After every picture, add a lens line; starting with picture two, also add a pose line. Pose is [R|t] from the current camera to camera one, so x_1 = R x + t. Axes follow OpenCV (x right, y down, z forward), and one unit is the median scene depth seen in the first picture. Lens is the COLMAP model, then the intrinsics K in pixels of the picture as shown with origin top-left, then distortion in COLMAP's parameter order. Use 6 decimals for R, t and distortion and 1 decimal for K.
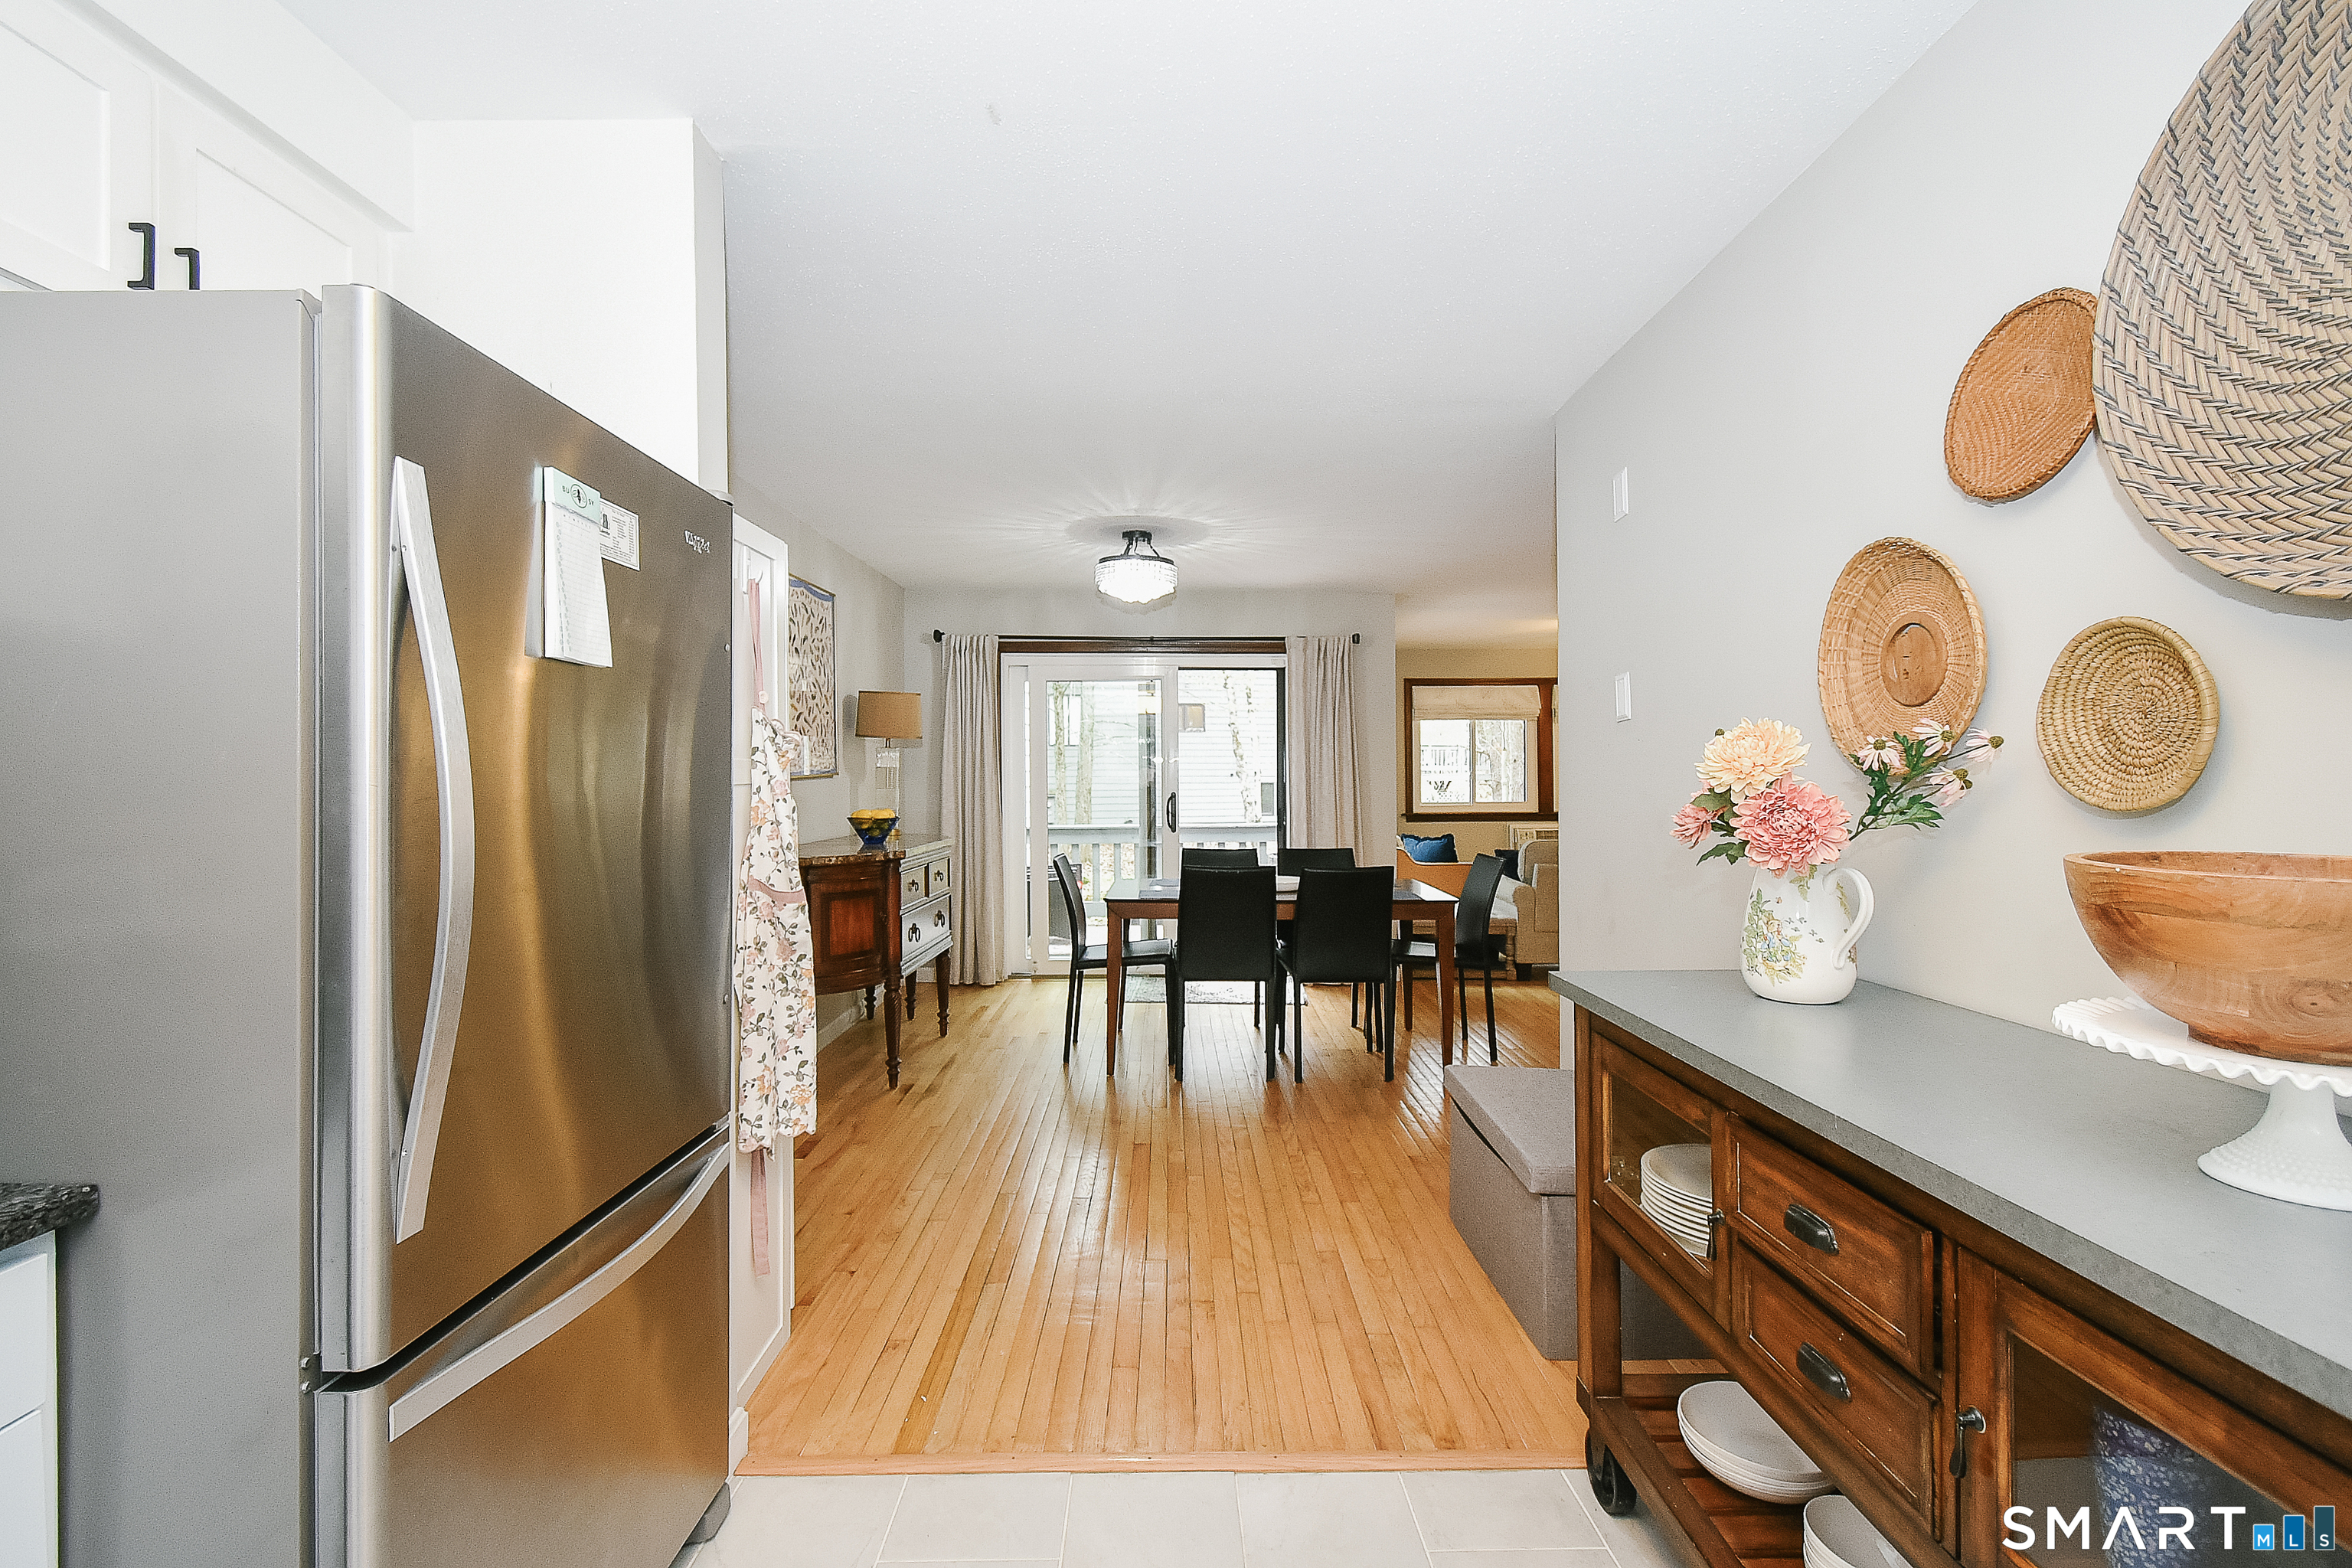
lens RADIAL K [[1048.0, 0, 1172.1], [0, 1048.0, 786.7], [0, 0, 1]] dist [0.009607, -0.004489]
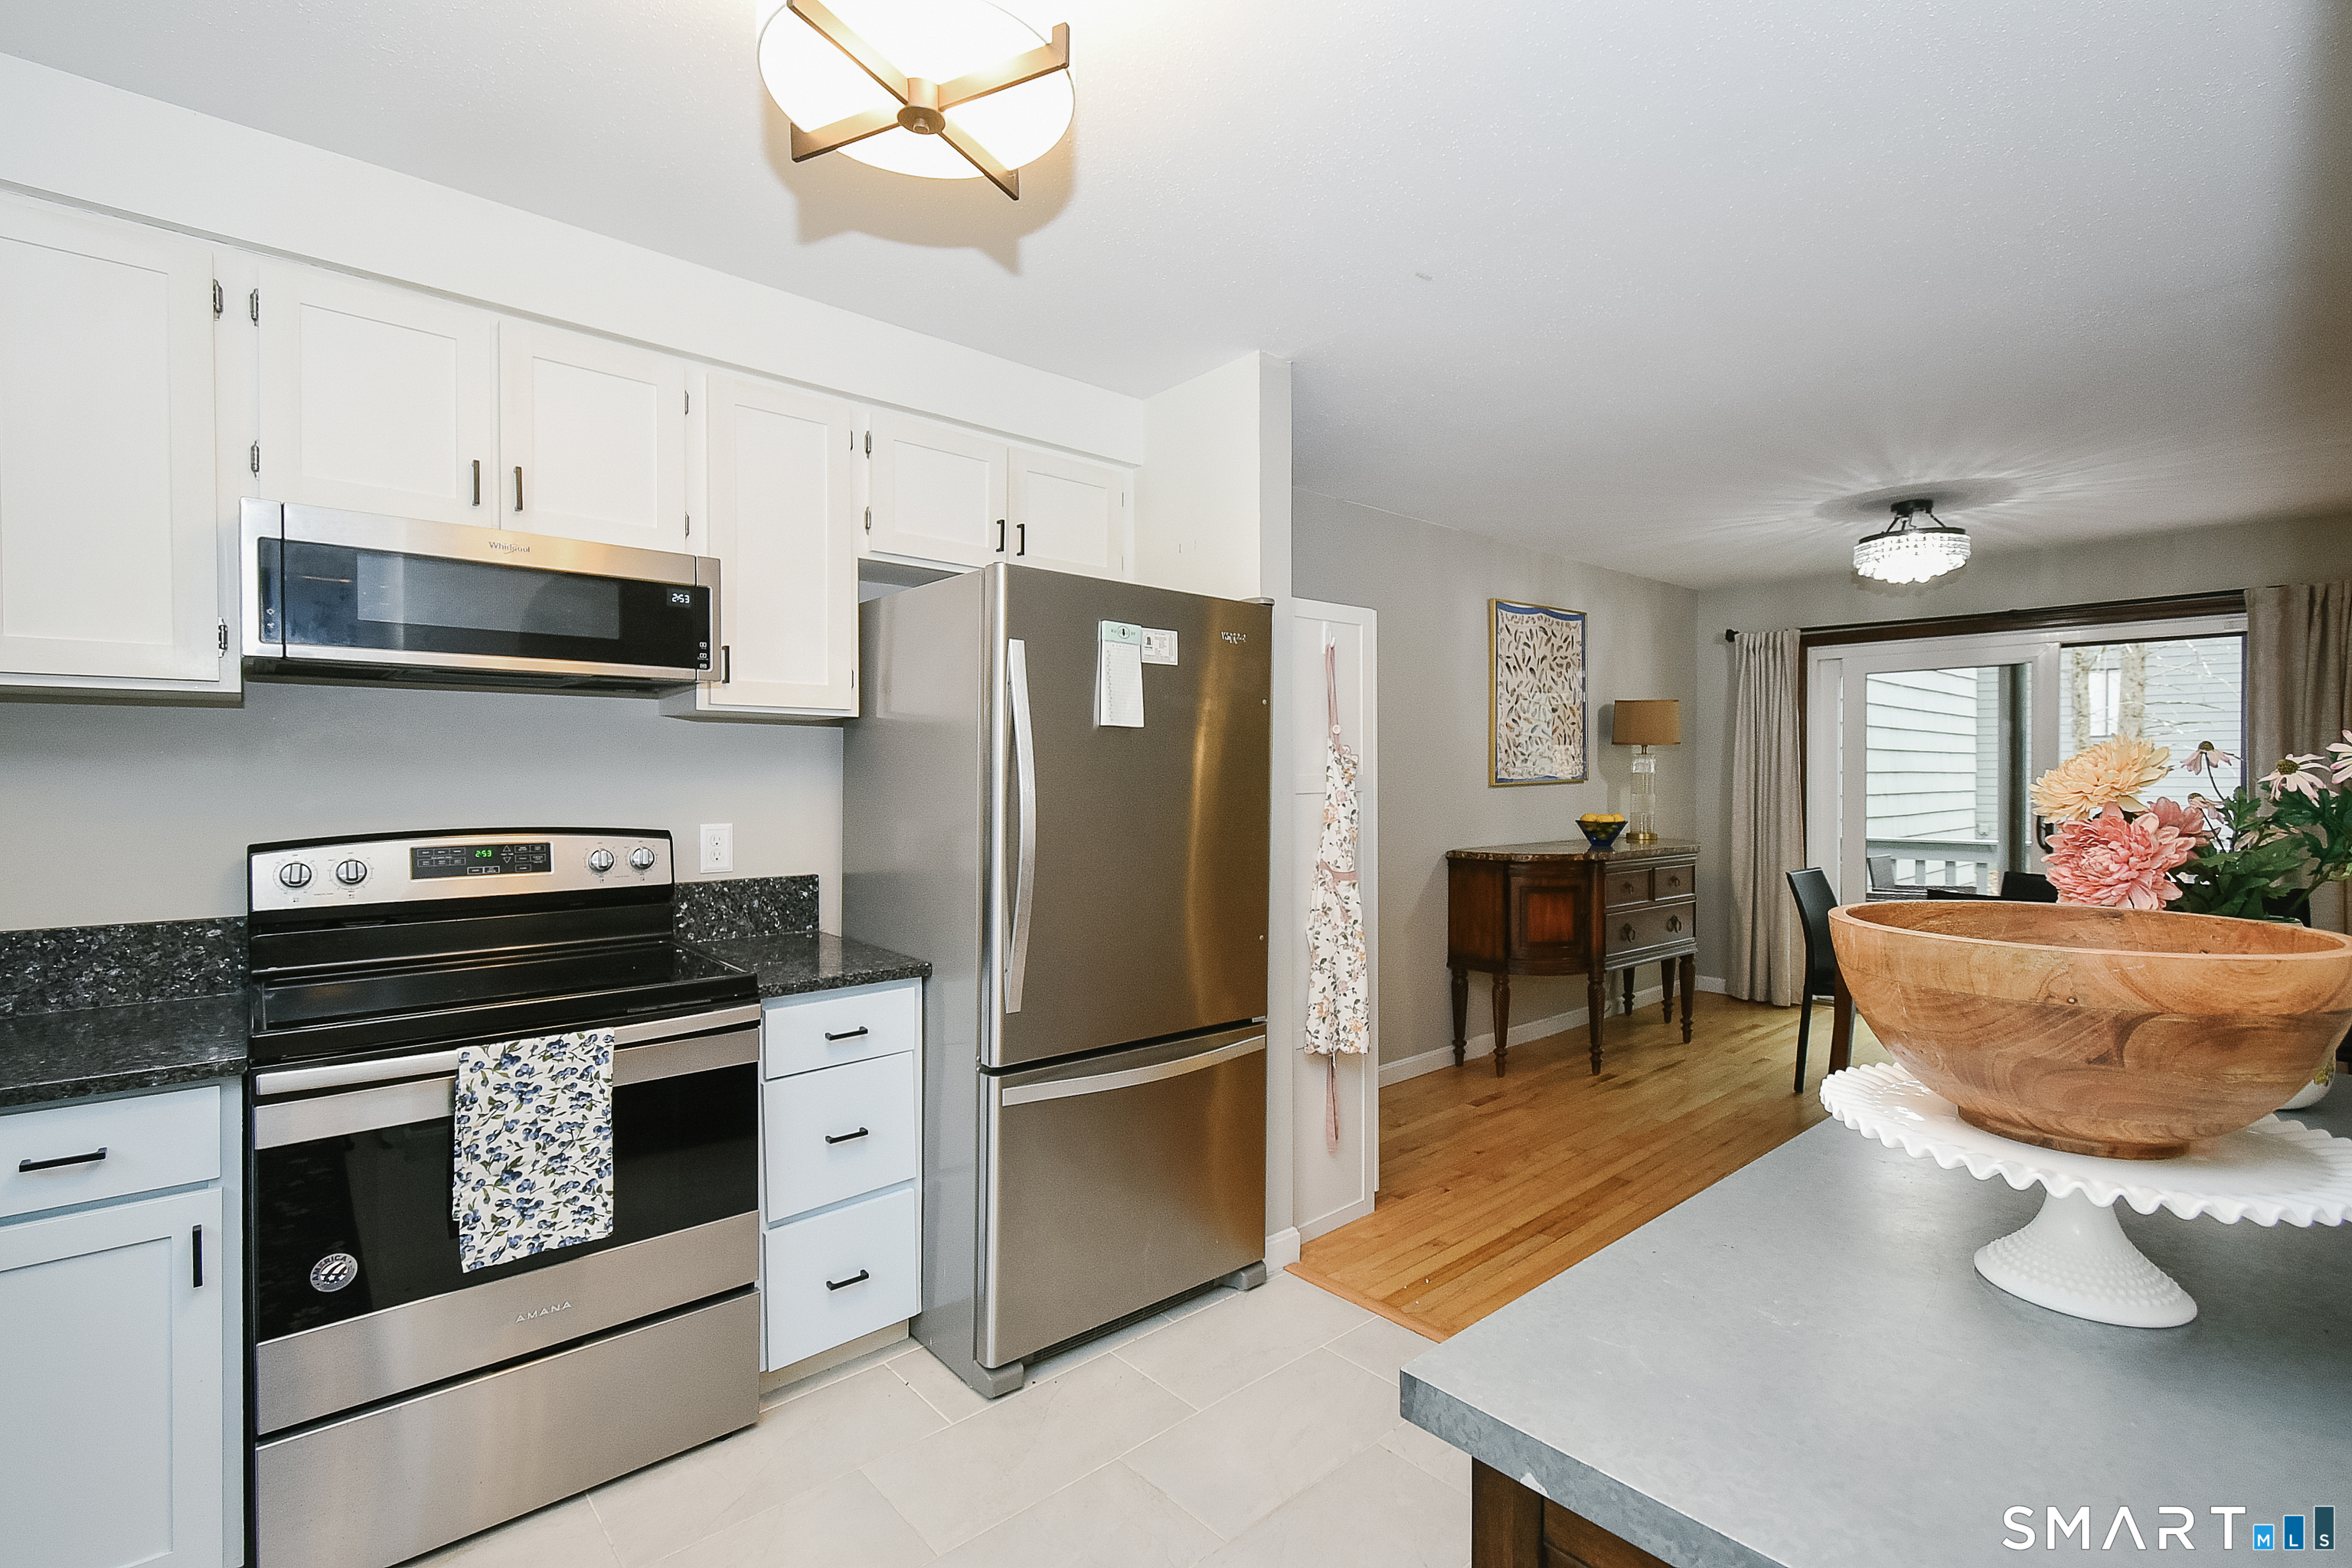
lens RADIAL K [[1048.0, 0, 1168.6], [0, 1048.0, 788.7], [0, 0, 1]] dist [0.009607, -0.004489]
pose [[0.653215, 0.011309, -0.757088, 0.266277], [-0.009188, 0.999933, 0.007010, -0.008119], [0.757117, 0.002377, 0.653276, -0.031571]]
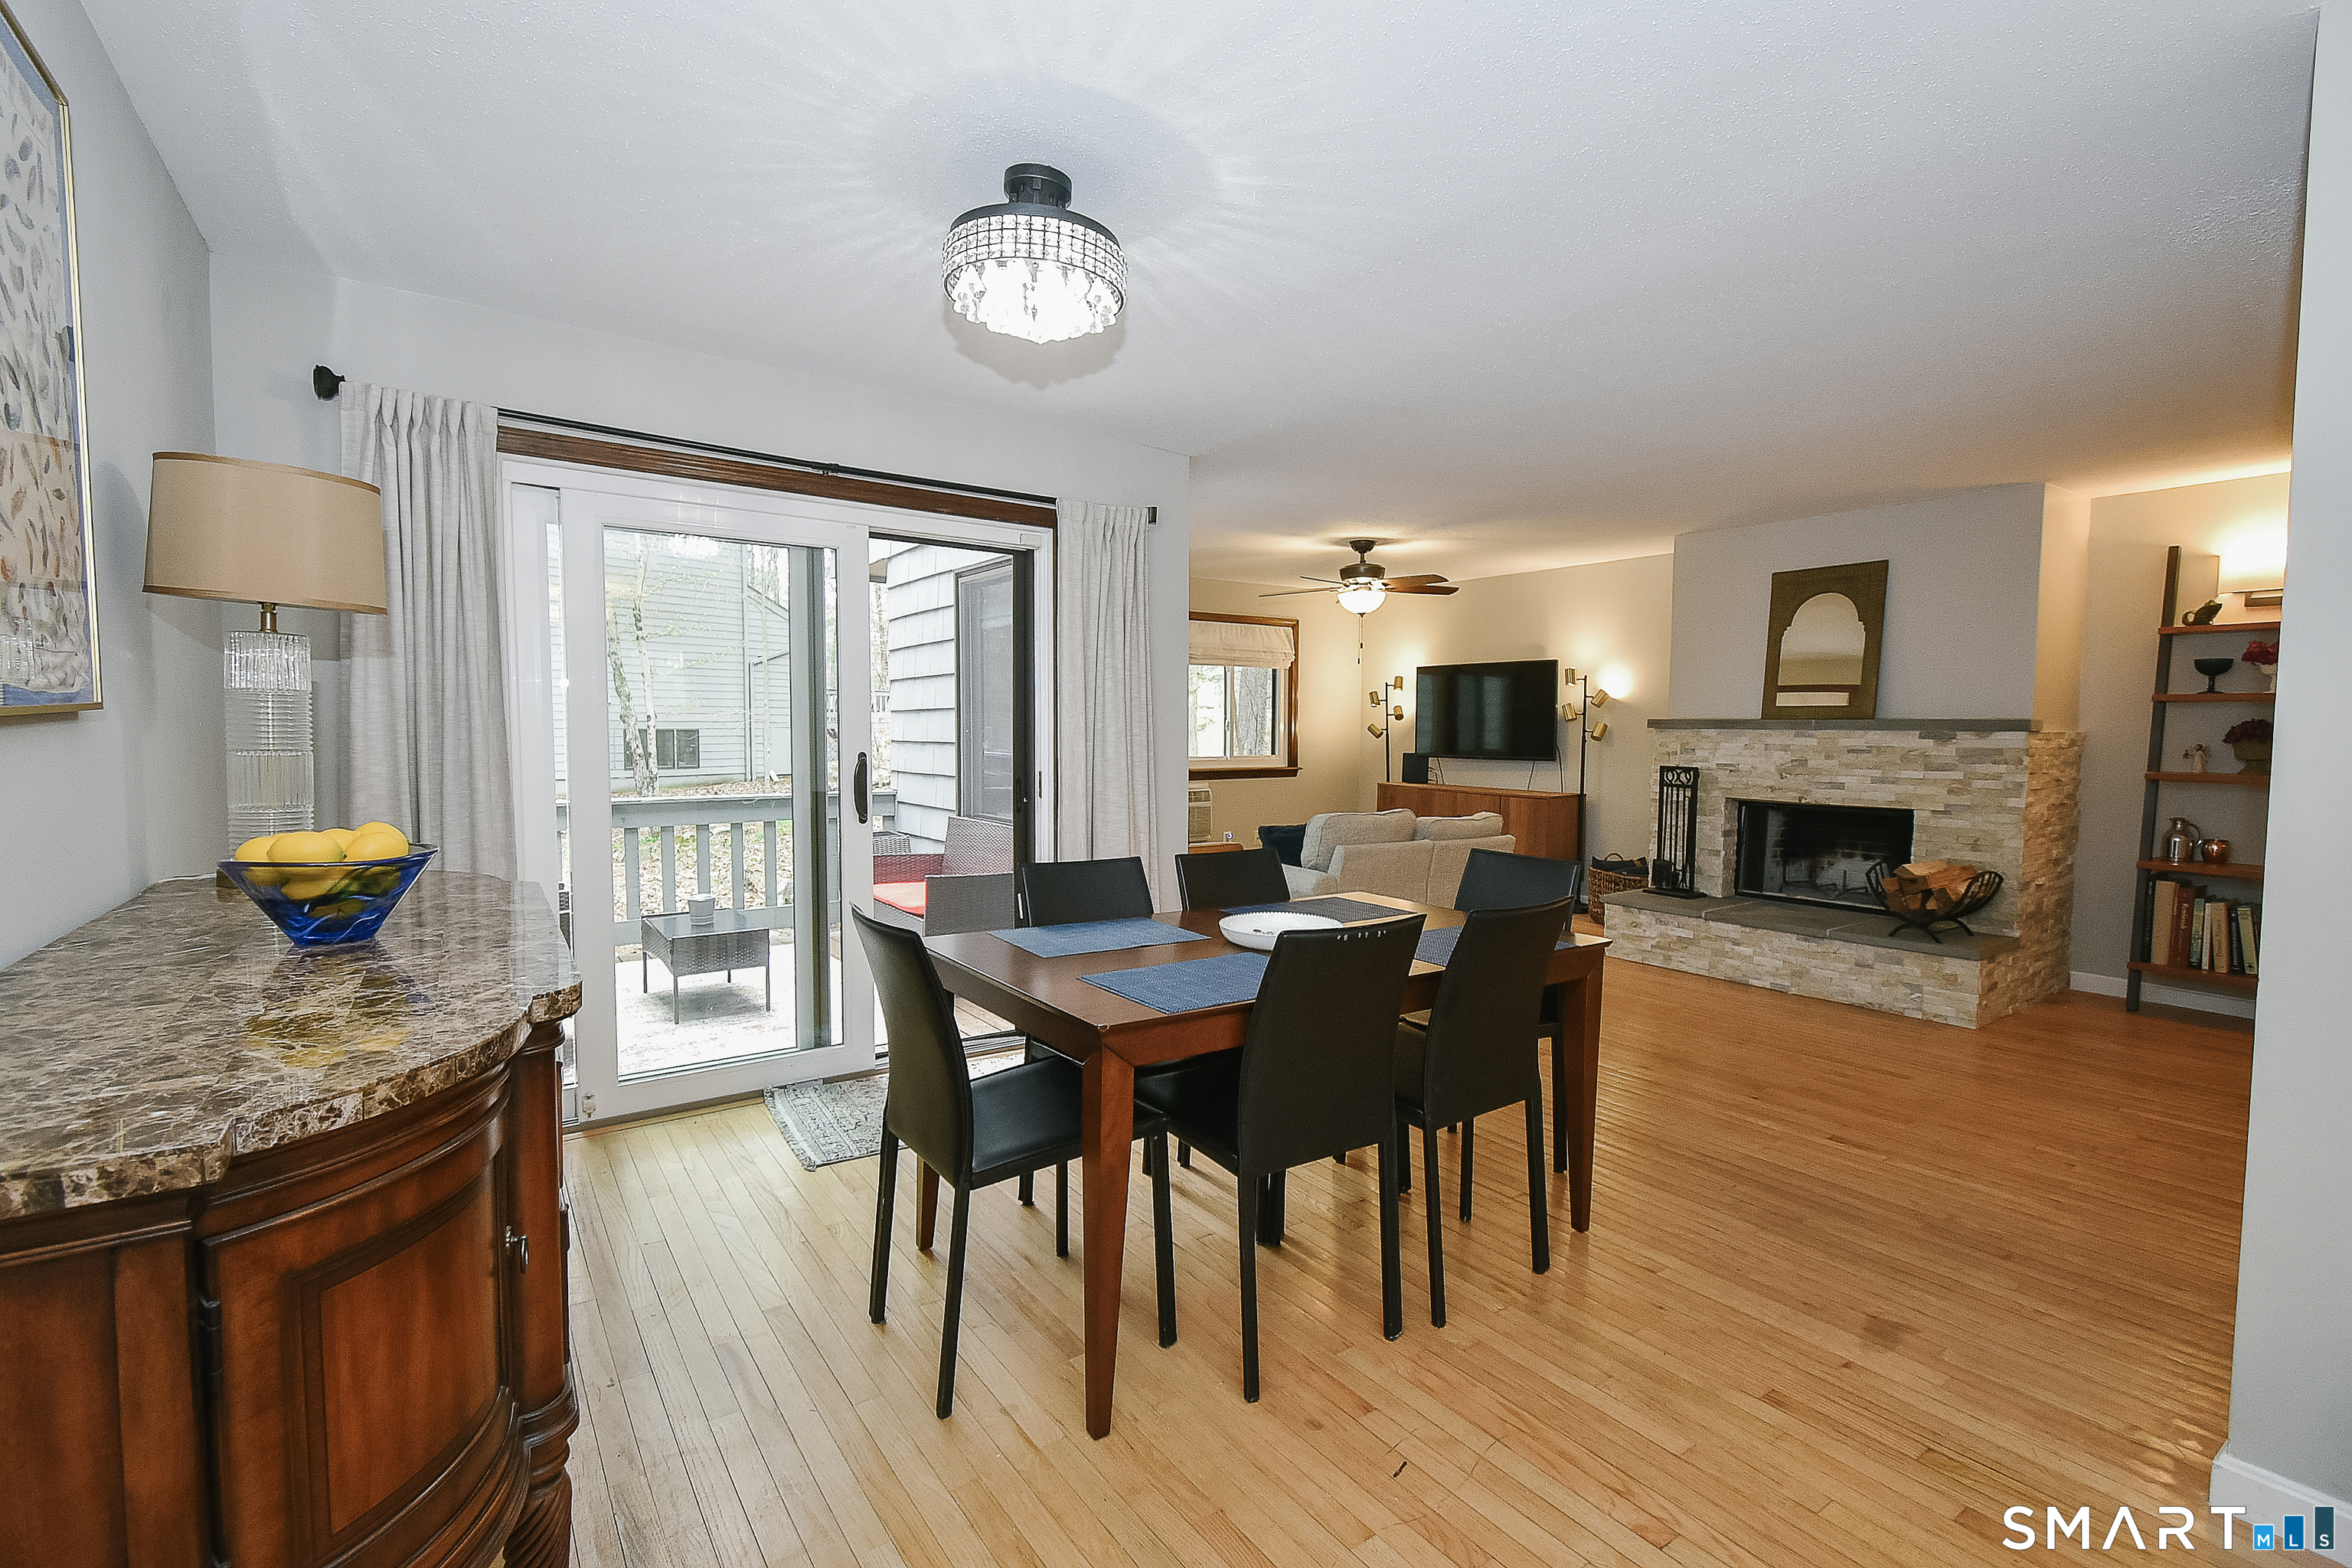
lens RADIAL K [[1048.0, 0, 1183.1], [0, 1048.0, 792.3], [0, 0, 1]] dist [0.009607, -0.004489]
pose [[0.815835, -0.025429, 0.577725, -0.293736], [-0.006071, 0.998601, 0.052526, -0.006378], [-0.578252, -0.046360, 0.814540, 0.703649]]
